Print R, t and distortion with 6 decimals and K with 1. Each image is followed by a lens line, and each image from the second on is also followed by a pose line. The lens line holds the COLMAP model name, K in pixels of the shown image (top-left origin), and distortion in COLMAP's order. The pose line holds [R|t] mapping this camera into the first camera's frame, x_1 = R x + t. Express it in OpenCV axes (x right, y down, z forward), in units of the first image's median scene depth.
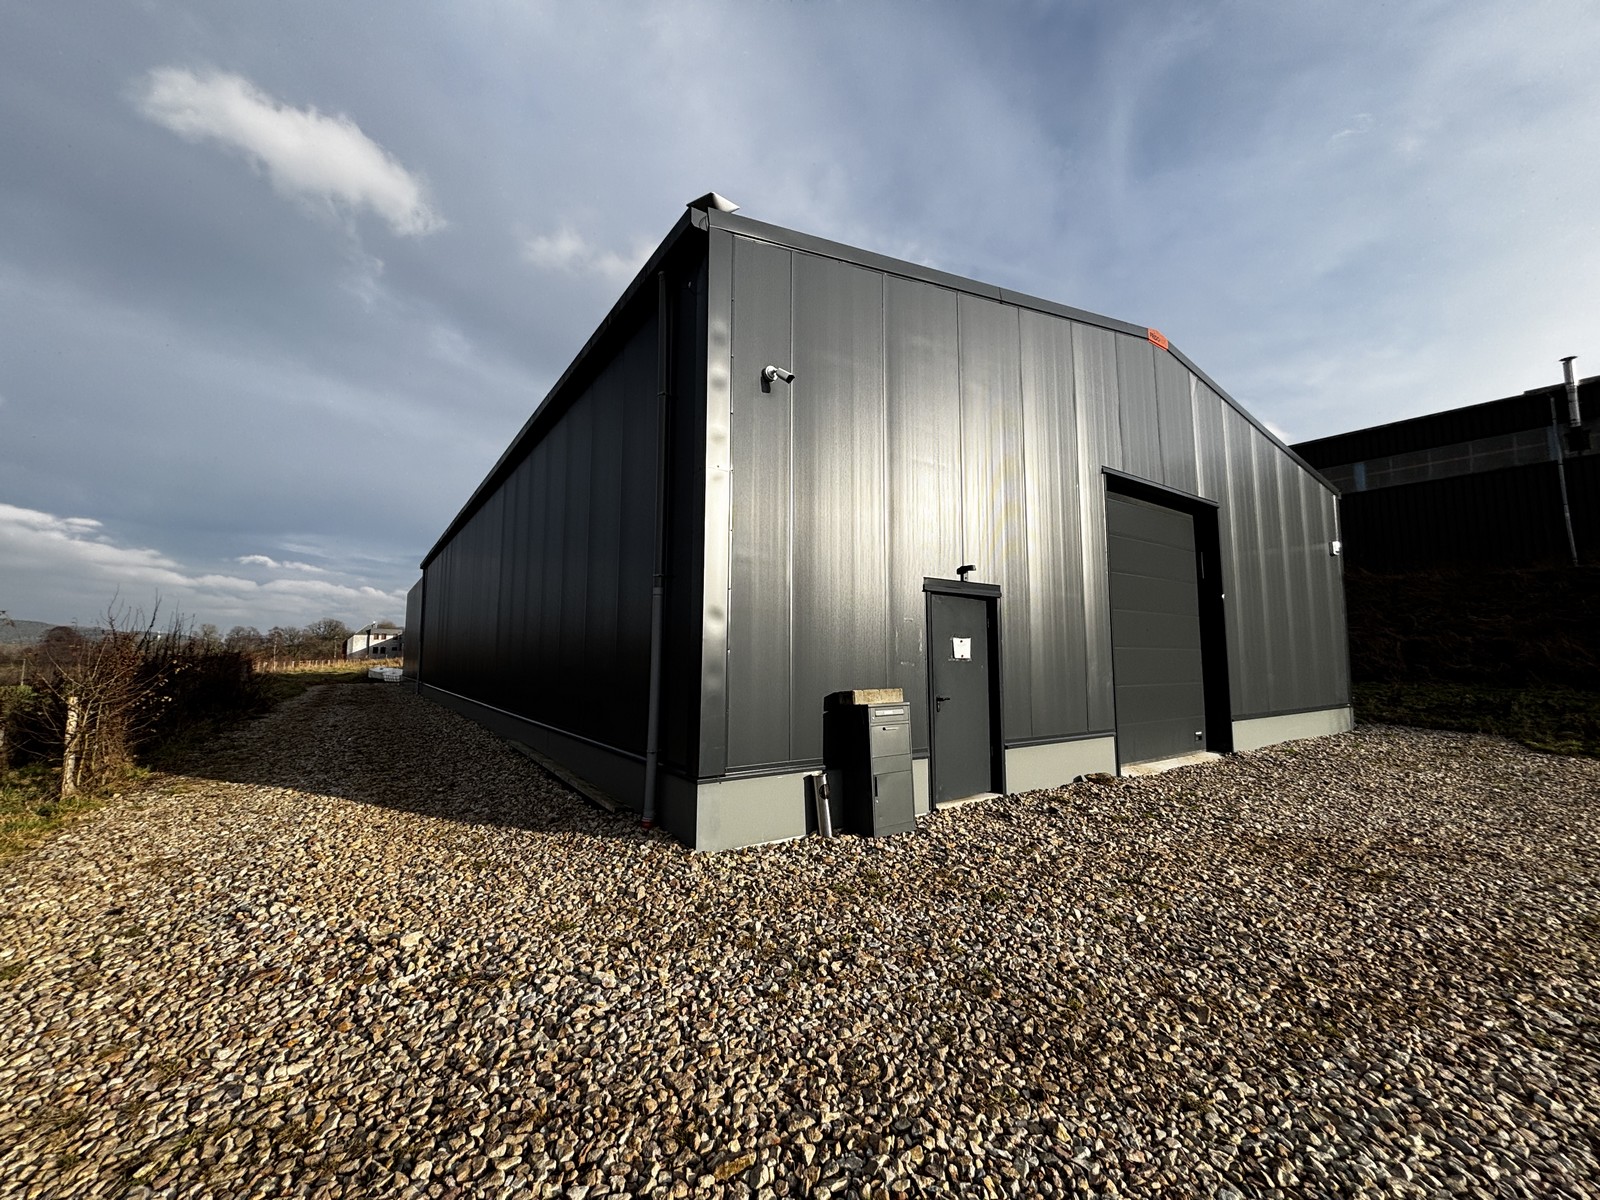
lens RADIAL K [[635.3, 0, 798.4], [0, 635.3, 597.8], [0, 0, 1]] dist [-0.002491, -0.000913]
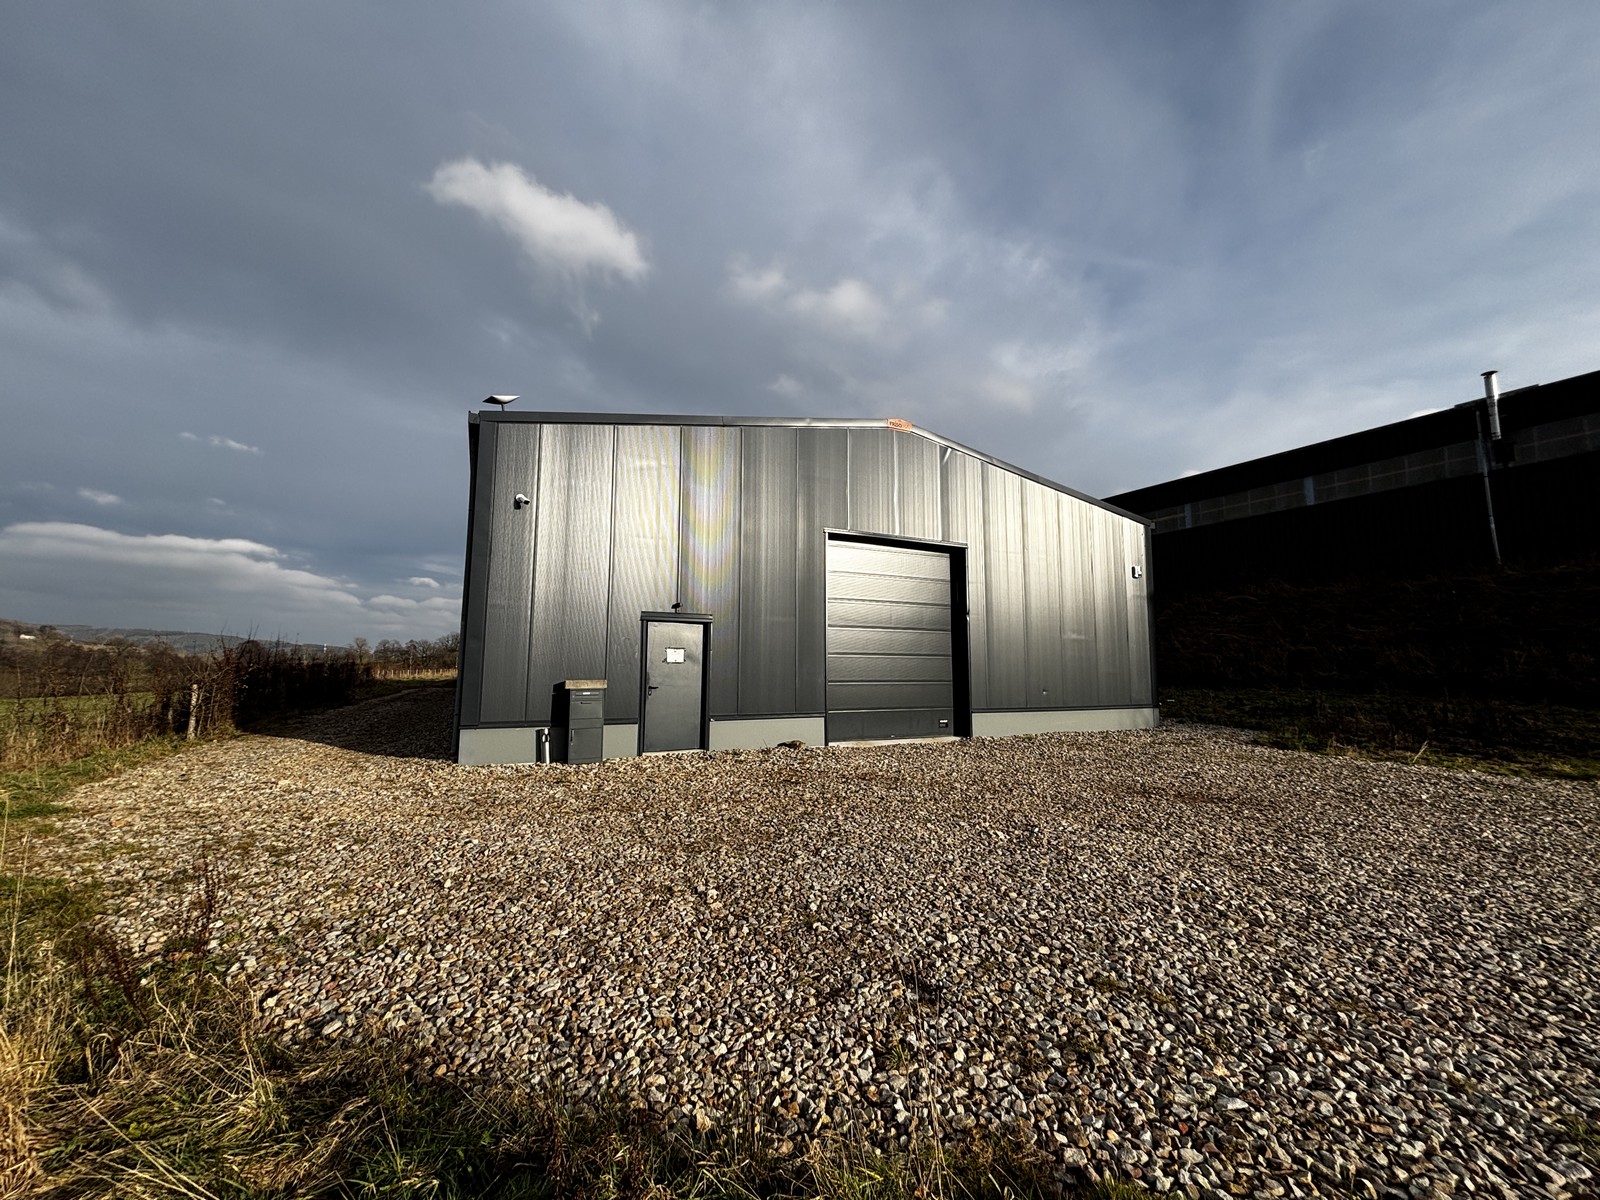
lens RADIAL K [[636.2, 0, 807.4], [0, 636.2, 597.2], [0, 0, 1]] dist [0.001954, -0.004970]
pose [[0.988711, -0.014787, -0.149105, 0.686900], [0.012081, 0.999746, -0.019039, -0.026500], [0.149349, 0.017023, 0.988638, -0.420845]]
